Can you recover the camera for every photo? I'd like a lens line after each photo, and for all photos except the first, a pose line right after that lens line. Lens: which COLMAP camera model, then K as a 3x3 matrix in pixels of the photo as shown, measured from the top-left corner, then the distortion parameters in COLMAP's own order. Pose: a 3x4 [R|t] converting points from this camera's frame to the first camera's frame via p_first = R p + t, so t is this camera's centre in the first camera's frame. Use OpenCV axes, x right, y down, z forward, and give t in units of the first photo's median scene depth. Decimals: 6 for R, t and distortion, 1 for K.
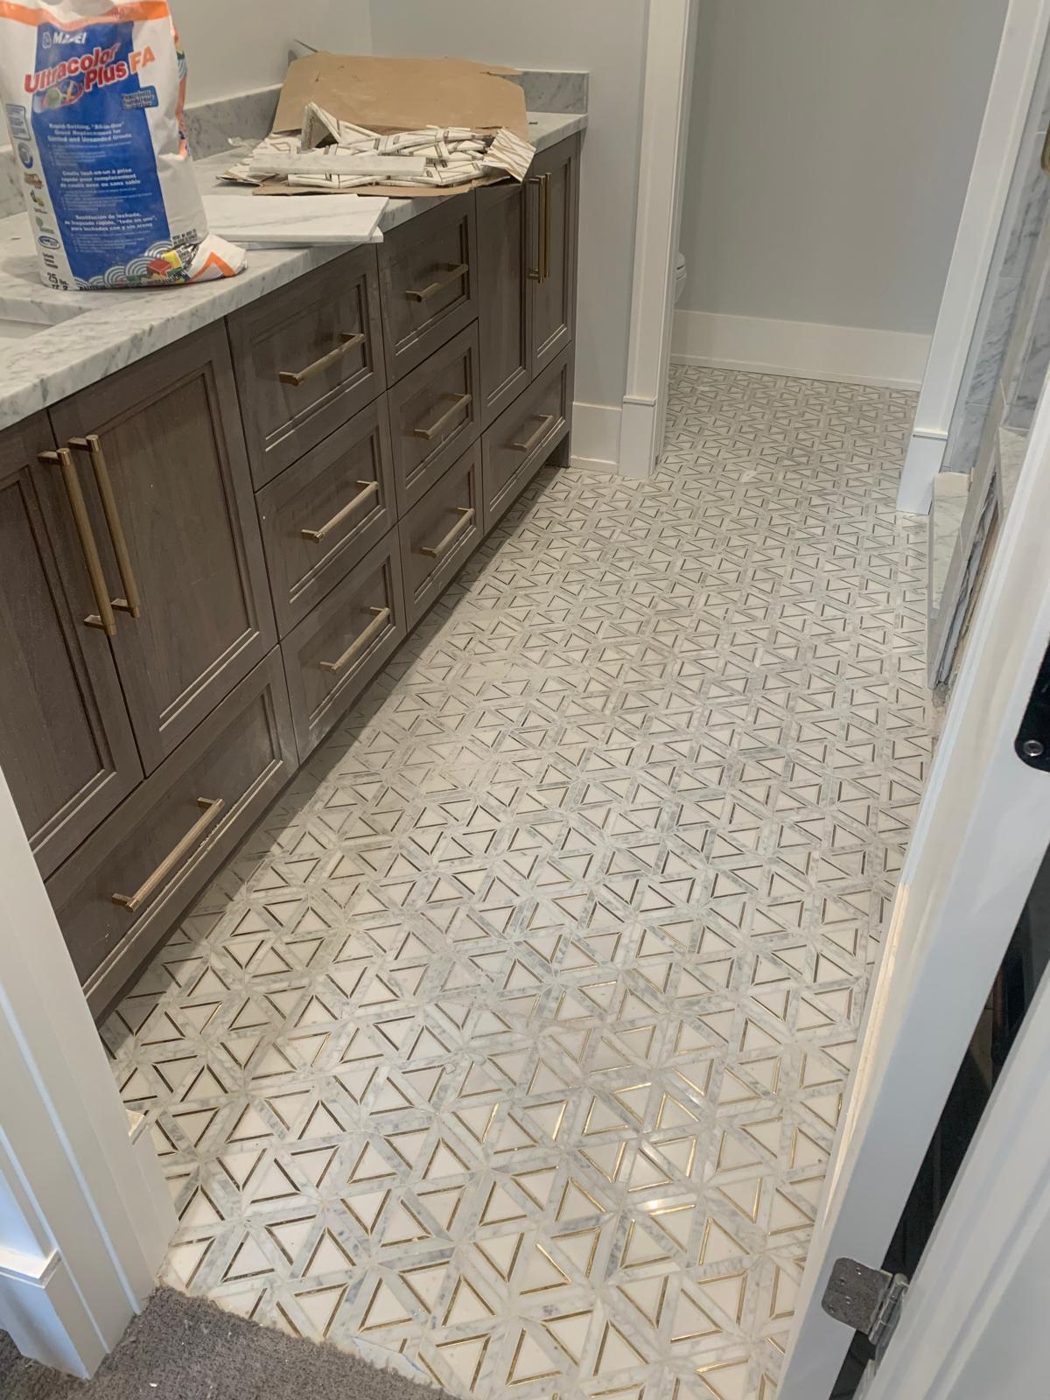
lens RADIAL K [[1060.9, 0, 523.8], [0, 1060.9, 698.7], [0, 0, 1]] dist [0.004472, -0.006693]
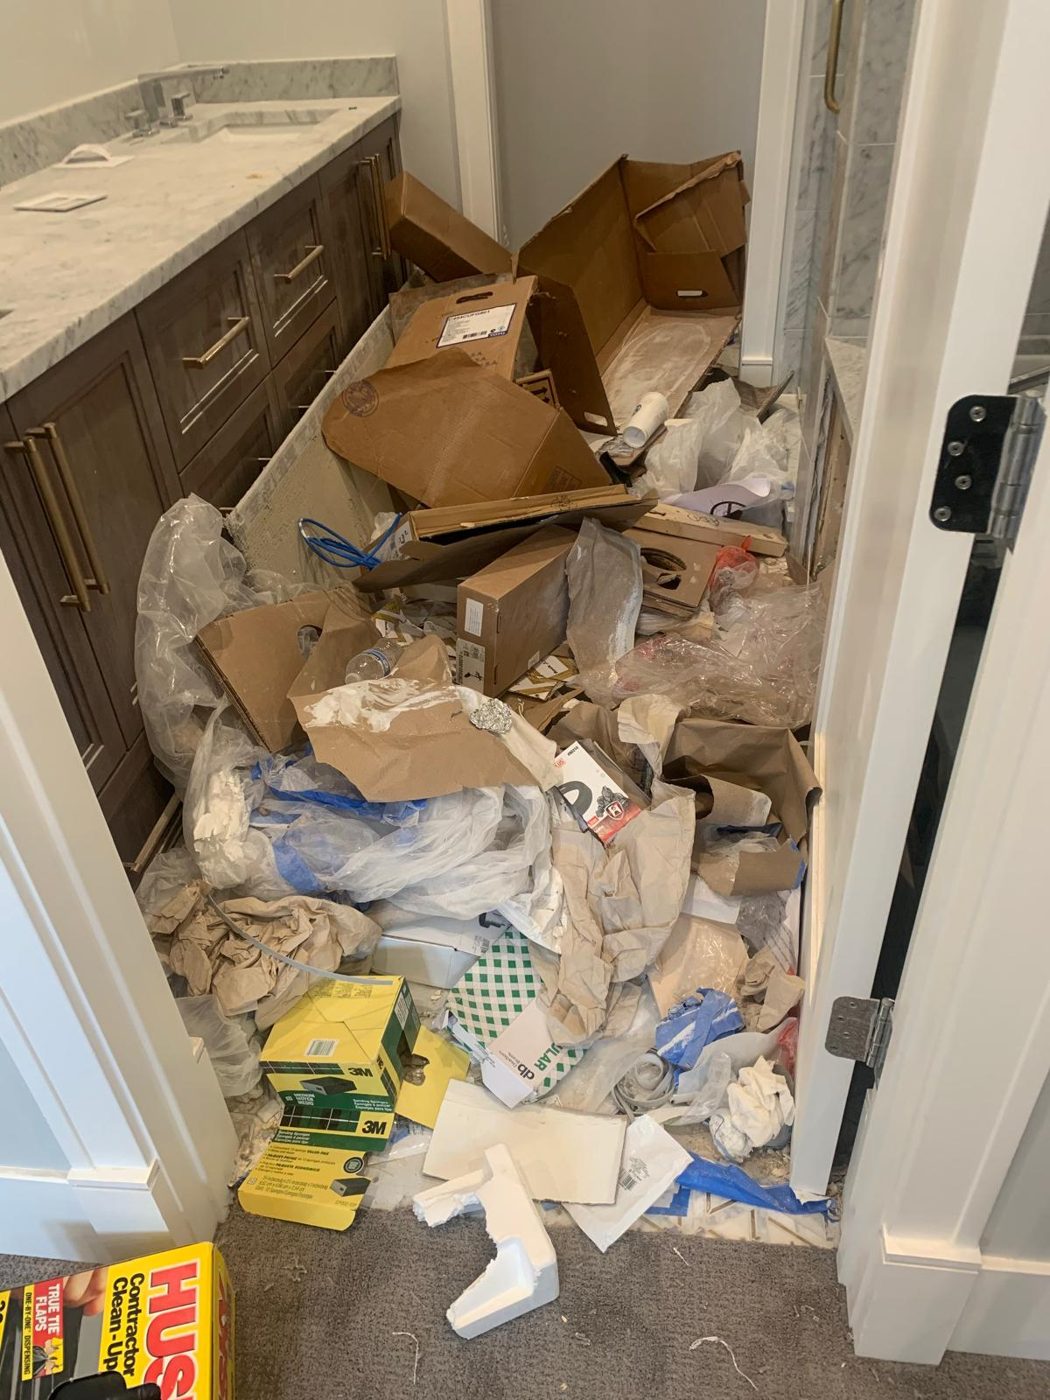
lens RADIAL K [[1060.9, 0, 526.6], [0, 1060.9, 701.1], [0, 0, 1]] dist [0.004472, -0.006693]
pose [[0.978031, -0.161153, 0.132229, -0.096065], [0.159625, 0.986929, 0.022149, 0.064358], [-0.134070, -0.000555, 0.990972, -0.098897]]
